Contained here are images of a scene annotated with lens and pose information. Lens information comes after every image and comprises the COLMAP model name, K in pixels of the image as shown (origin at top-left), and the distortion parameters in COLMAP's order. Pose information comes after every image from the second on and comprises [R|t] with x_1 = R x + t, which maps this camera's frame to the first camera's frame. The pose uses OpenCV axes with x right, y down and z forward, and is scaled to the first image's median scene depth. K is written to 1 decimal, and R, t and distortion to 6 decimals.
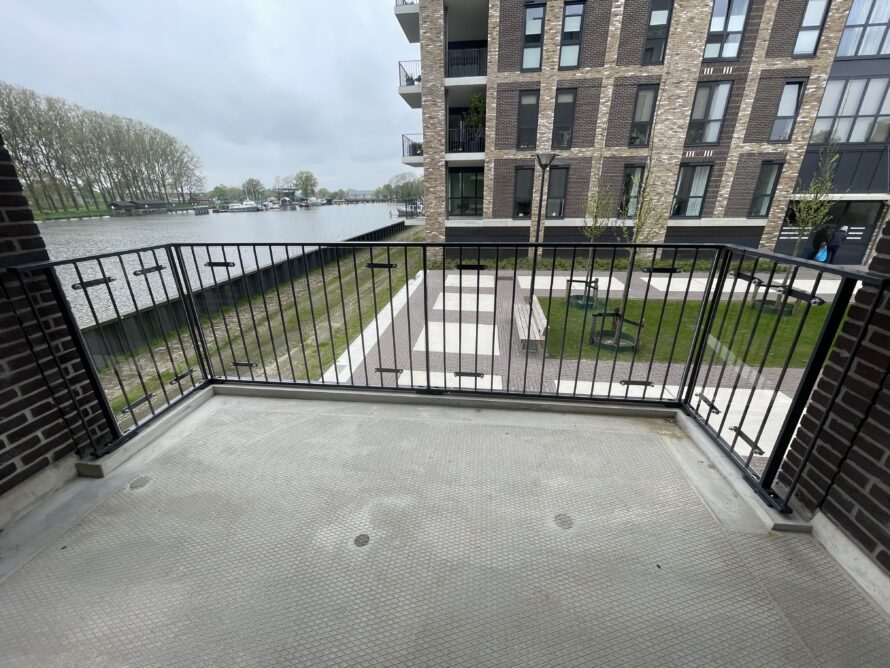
lens RADIAL K [[356.3, 0, 445.0], [0, 356.3, 334.0], [0, 0, 1]] dist [-0.002856, -0.000576]
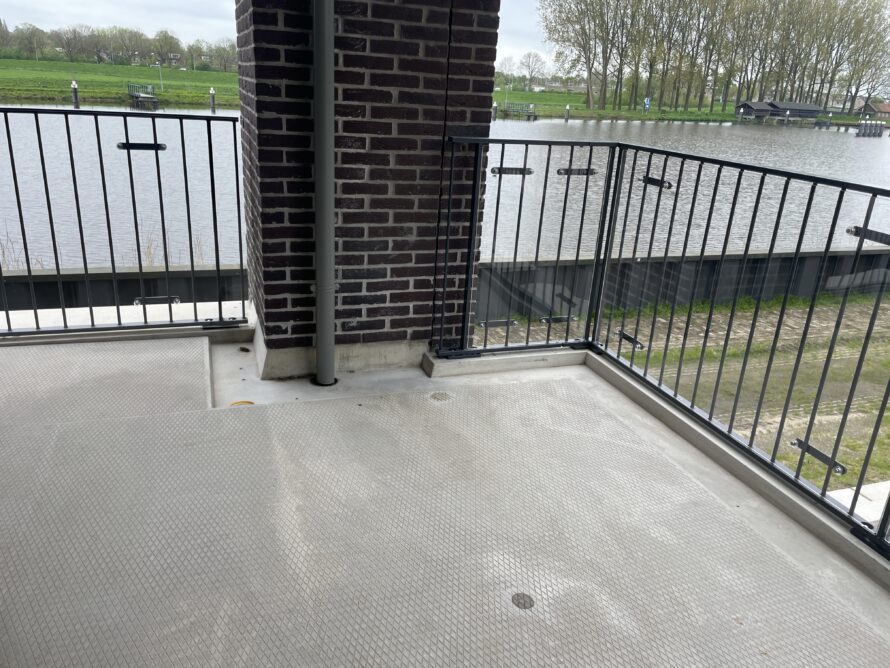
lens RADIAL K [[680.5, 0, 445.0], [0, 680.5, 334.0], [0, 0, 1]] dist [0.080640, -0.108733]
pose [[0.437221, 0.350526, -0.828233, 0.400843], [-0.391815, 0.903169, 0.175404, -0.012247], [0.809518, 0.247824, 0.532226, 0.076177]]
